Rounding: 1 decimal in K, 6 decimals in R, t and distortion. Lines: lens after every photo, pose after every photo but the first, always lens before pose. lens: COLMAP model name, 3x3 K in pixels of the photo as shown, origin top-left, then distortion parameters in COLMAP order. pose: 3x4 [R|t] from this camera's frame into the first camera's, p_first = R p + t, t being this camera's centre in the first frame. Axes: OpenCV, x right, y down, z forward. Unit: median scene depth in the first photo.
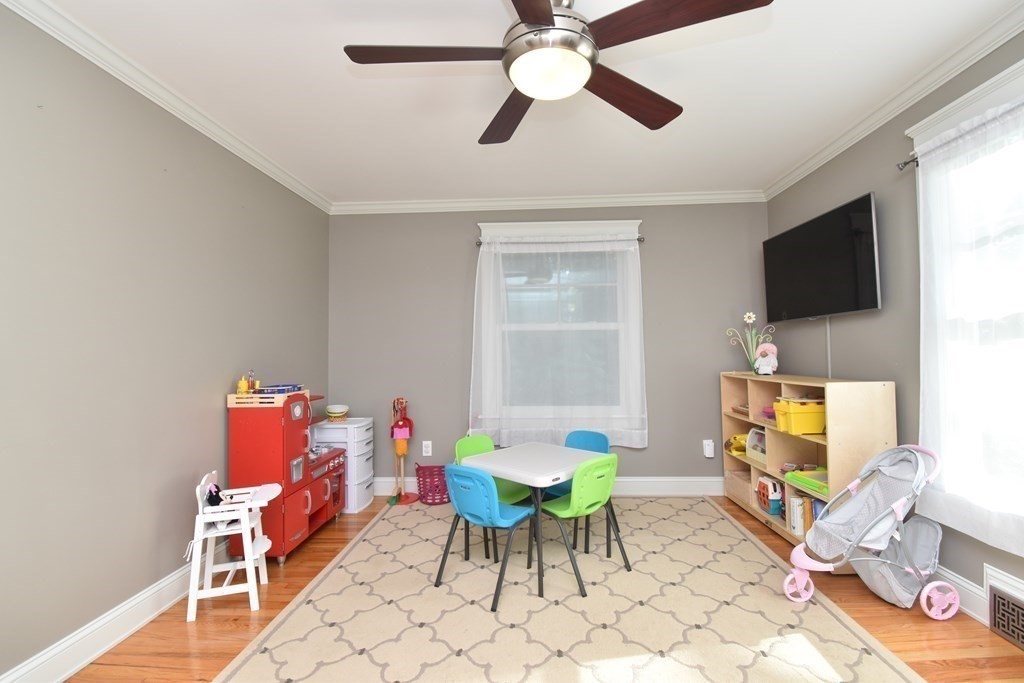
lens RADIAL K [[460.4, 0, 519.4], [0, 460.4, 339.1], [0, 0, 1]] dist [0.015816, -0.023156]
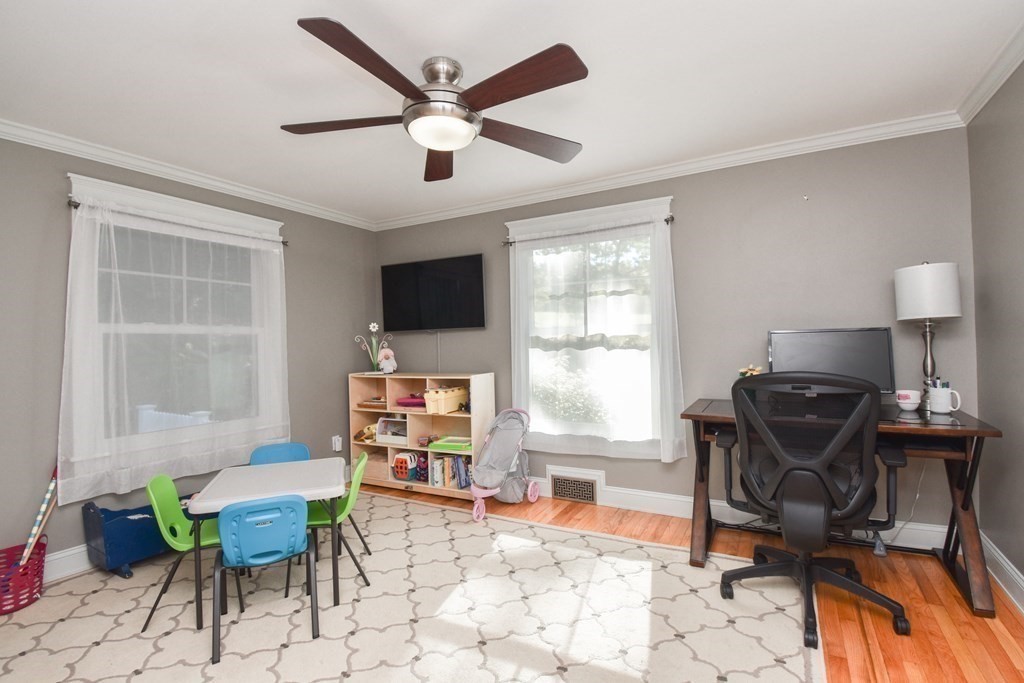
lens RADIAL K [[460.4, 0, 519.4], [0, 460.4, 339.1], [0, 0, 1]] dist [0.015816, -0.023156]
pose [[0.454974, 0.009490, 0.890454, -0.429761], [-0.010545, 0.999931, -0.005268, -0.013441], [-0.890442, -0.006993, 0.455042, 0.122473]]
